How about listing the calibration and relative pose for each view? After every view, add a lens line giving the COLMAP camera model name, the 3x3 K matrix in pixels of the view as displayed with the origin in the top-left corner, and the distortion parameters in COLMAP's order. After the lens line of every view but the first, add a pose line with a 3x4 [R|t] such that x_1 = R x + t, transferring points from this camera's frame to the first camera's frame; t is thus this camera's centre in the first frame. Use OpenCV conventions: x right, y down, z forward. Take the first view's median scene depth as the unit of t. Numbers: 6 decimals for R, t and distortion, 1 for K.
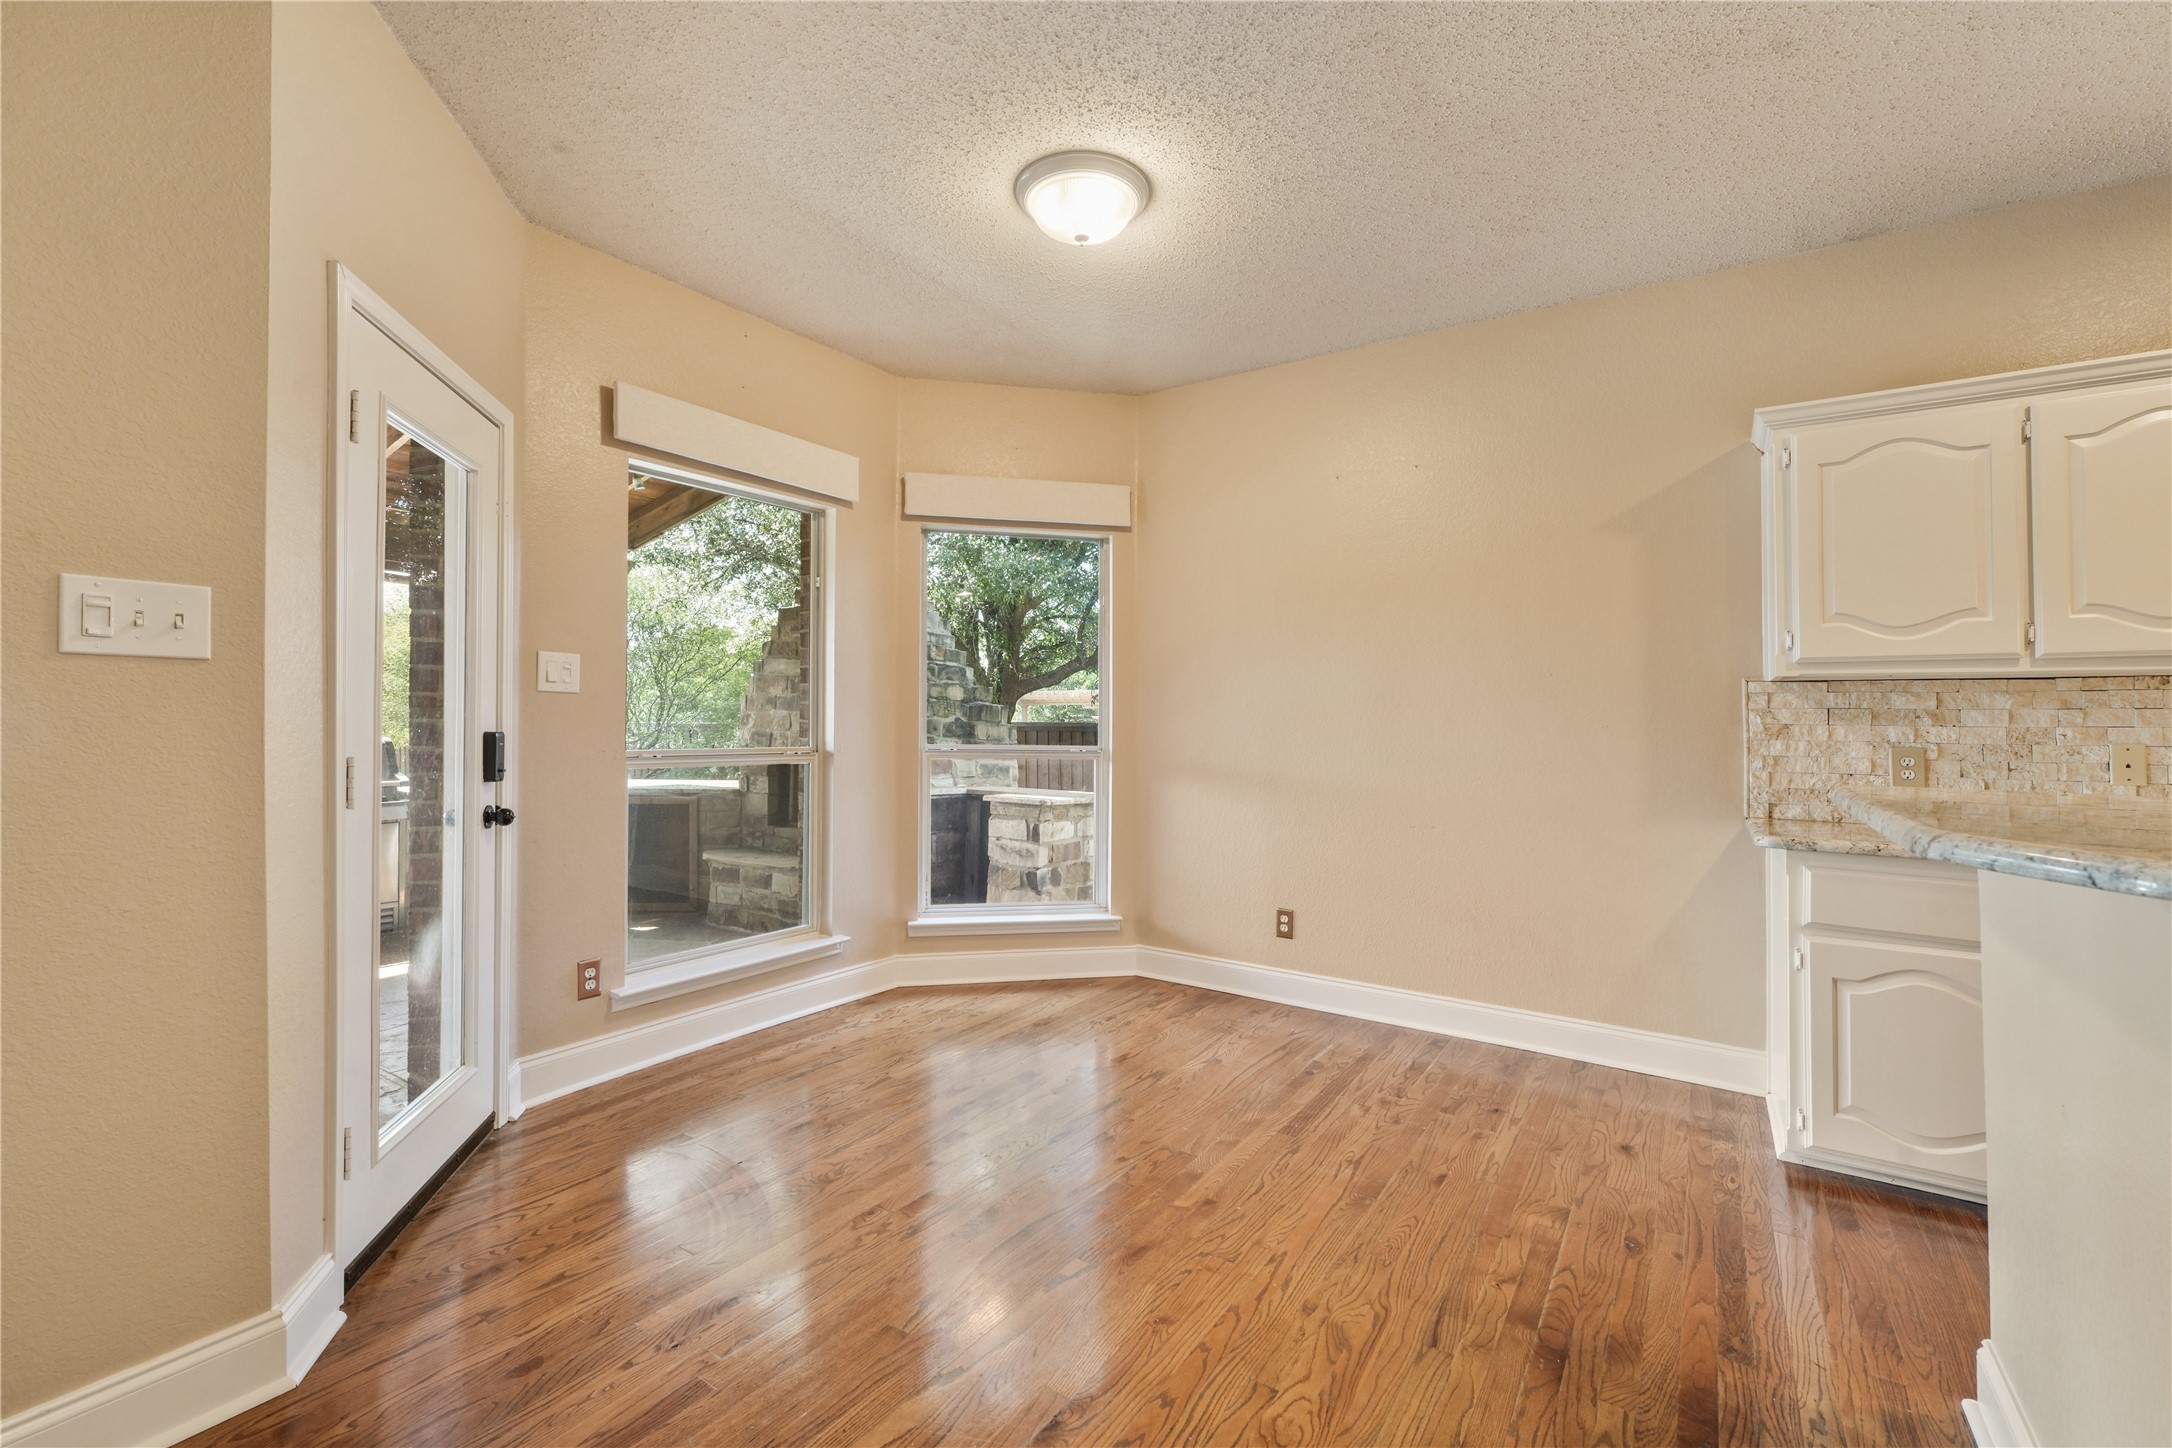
lens RADIAL K [[911.9, 0, 1093.0], [0, 911.9, 720.0], [0, 0, 1]] dist [-0.000489, -0.000050]
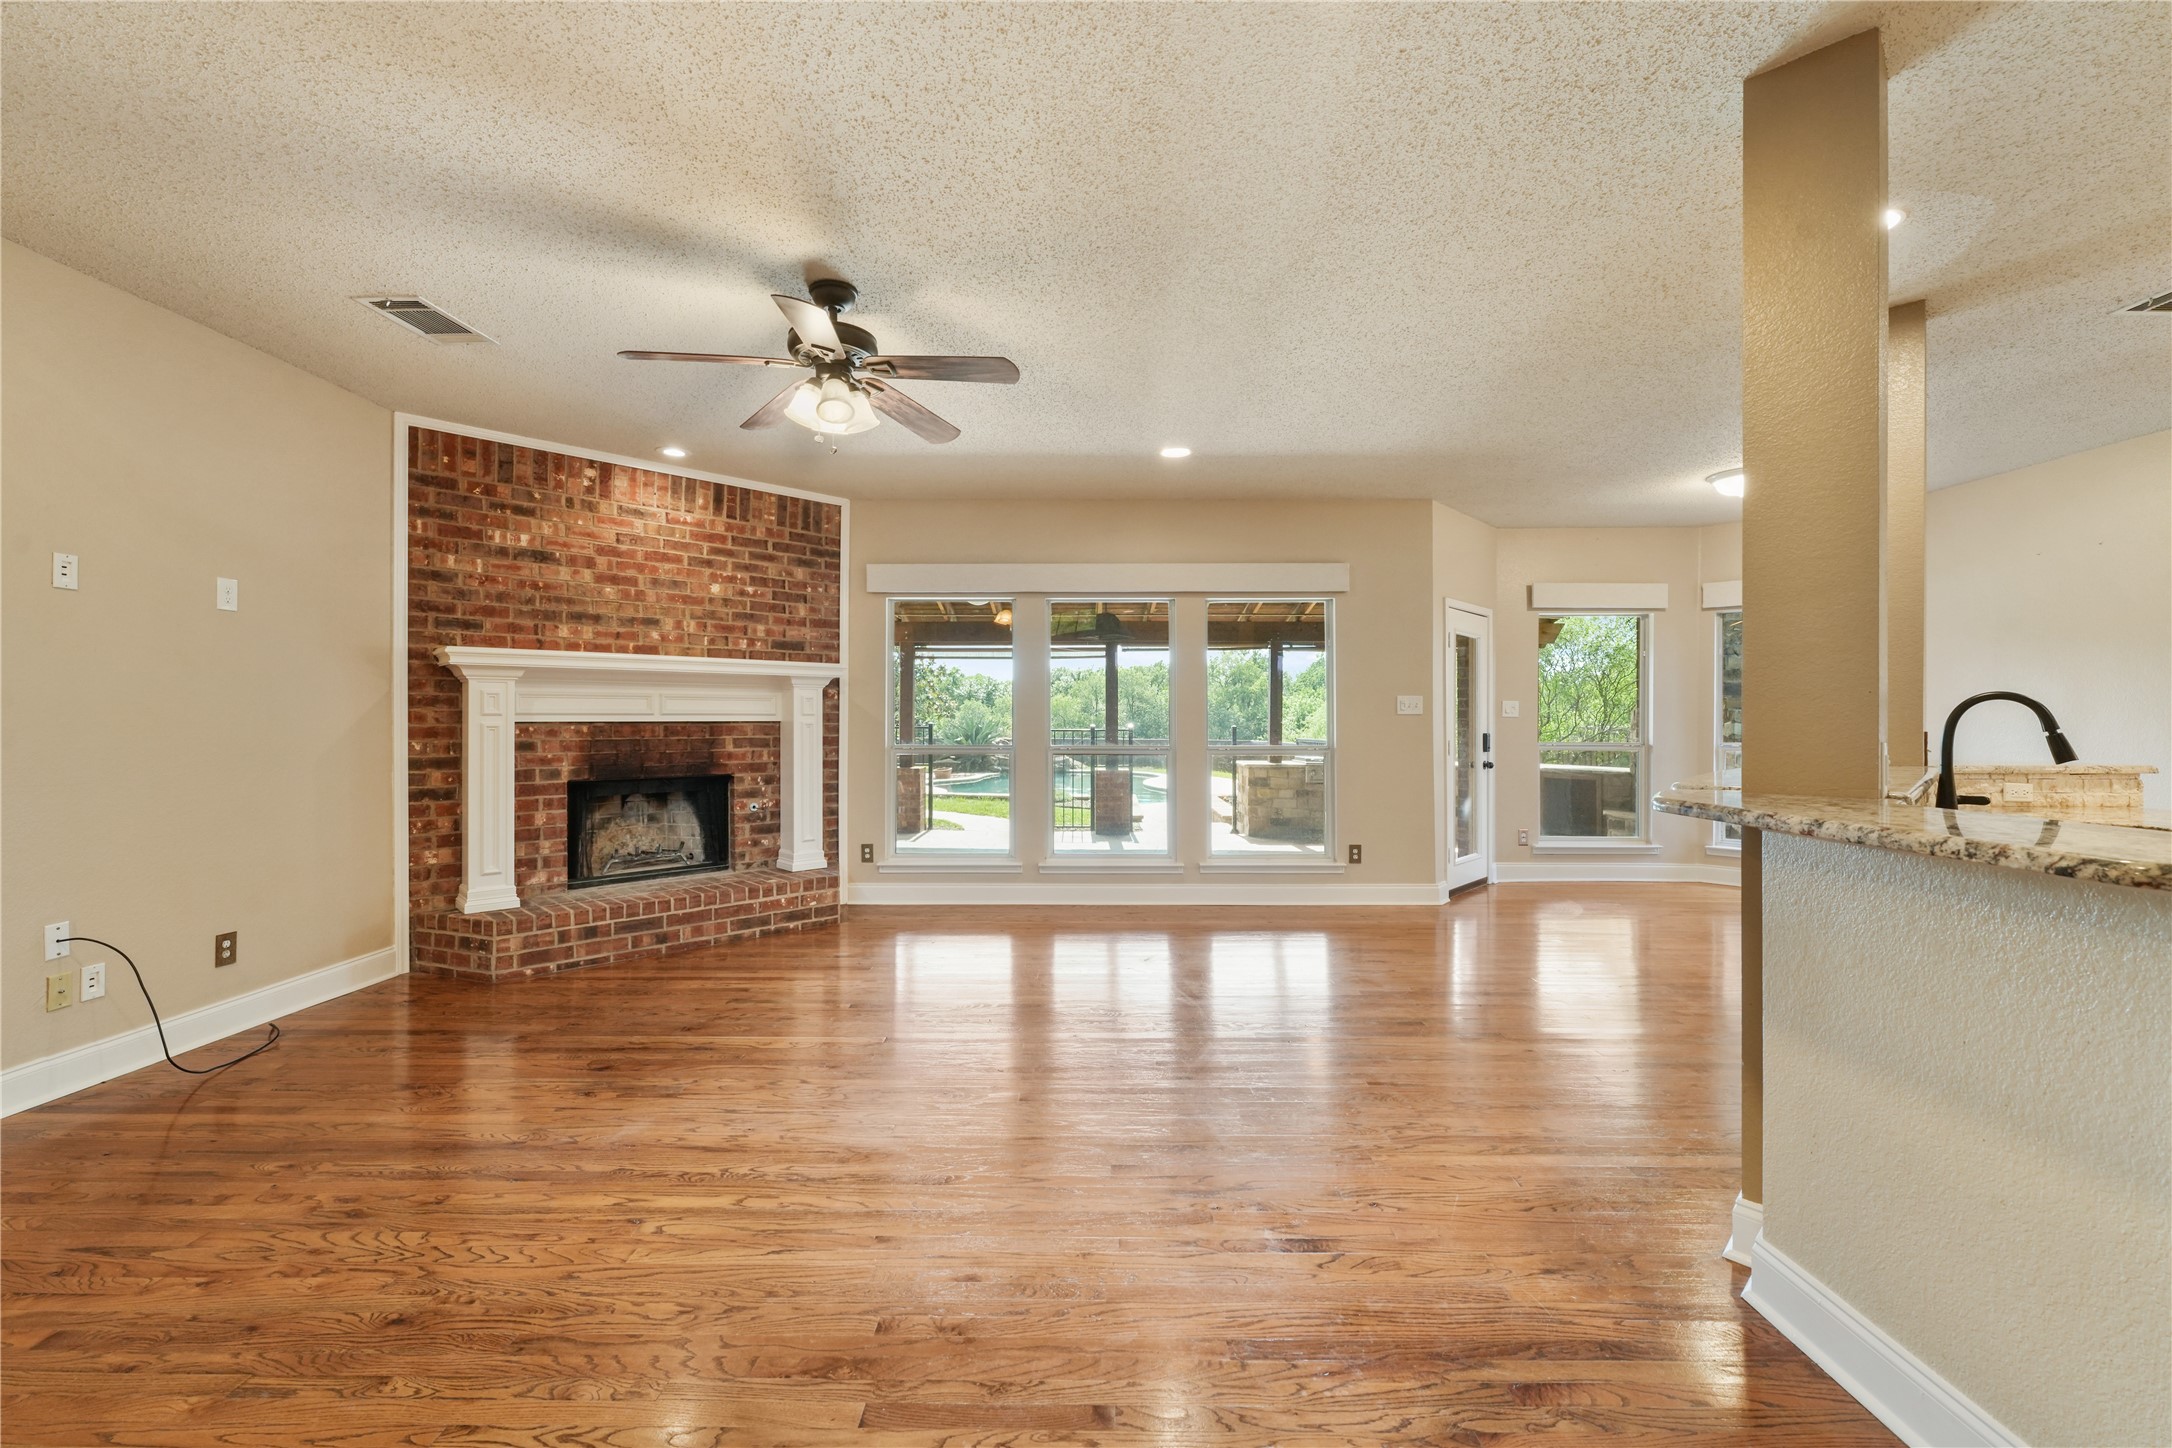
lens RADIAL K [[906.7, 0, 1098.2], [0, 906.7, 730.0], [0, 0, 1]] dist [-0.002187, -0.000085]
pose [[0.558609, 0.002254, -0.829428, 0.814045], [0.004003, 0.999977, 0.005413, -0.013920], [0.829421, -0.006344, 0.558587, -1.277006]]
